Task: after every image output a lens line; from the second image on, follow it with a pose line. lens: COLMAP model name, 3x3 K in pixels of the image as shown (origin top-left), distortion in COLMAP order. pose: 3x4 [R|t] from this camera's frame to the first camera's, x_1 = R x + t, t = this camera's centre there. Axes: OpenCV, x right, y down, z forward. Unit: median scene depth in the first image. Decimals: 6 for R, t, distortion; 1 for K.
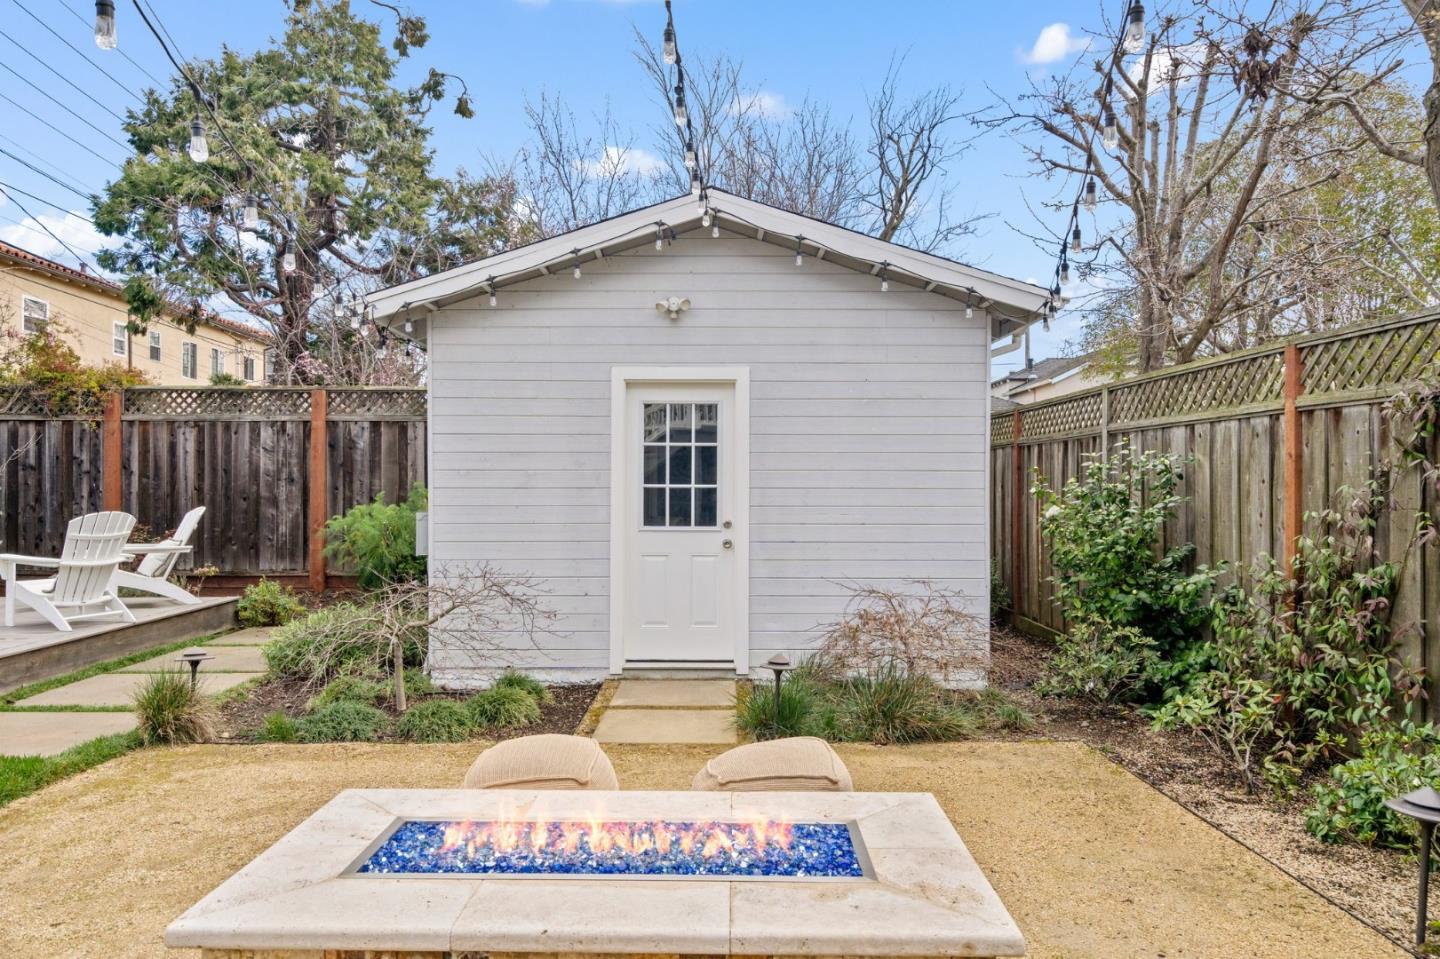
lens RADIAL K [[969.2, 0, 704.0], [0, 969.2, 489.0], [0, 0, 1]] dist [0.003586, 0.000101]
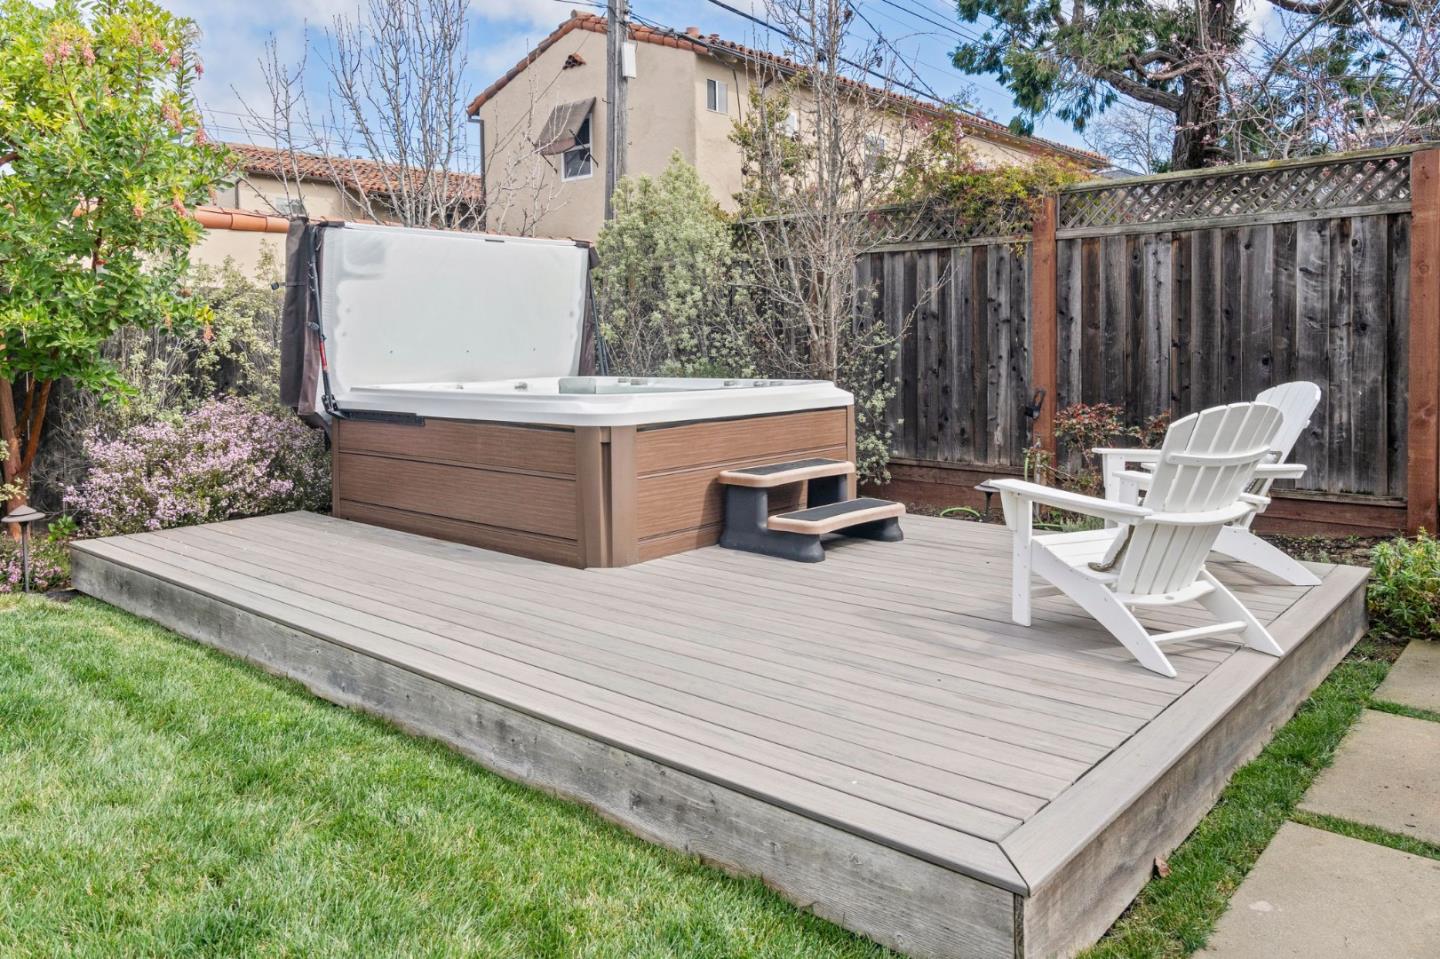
lens RADIAL K [[969.2, 0, 704.0], [0, 969.2, 489.0], [0, 0, 1]] dist [0.003586, 0.000101]
pose [[0.746768, 0.090388, -0.658914, -0.331640], [0.009822, 0.989115, 0.146817, -0.002471], [0.665012, -0.116110, 0.737752, 0.339573]]
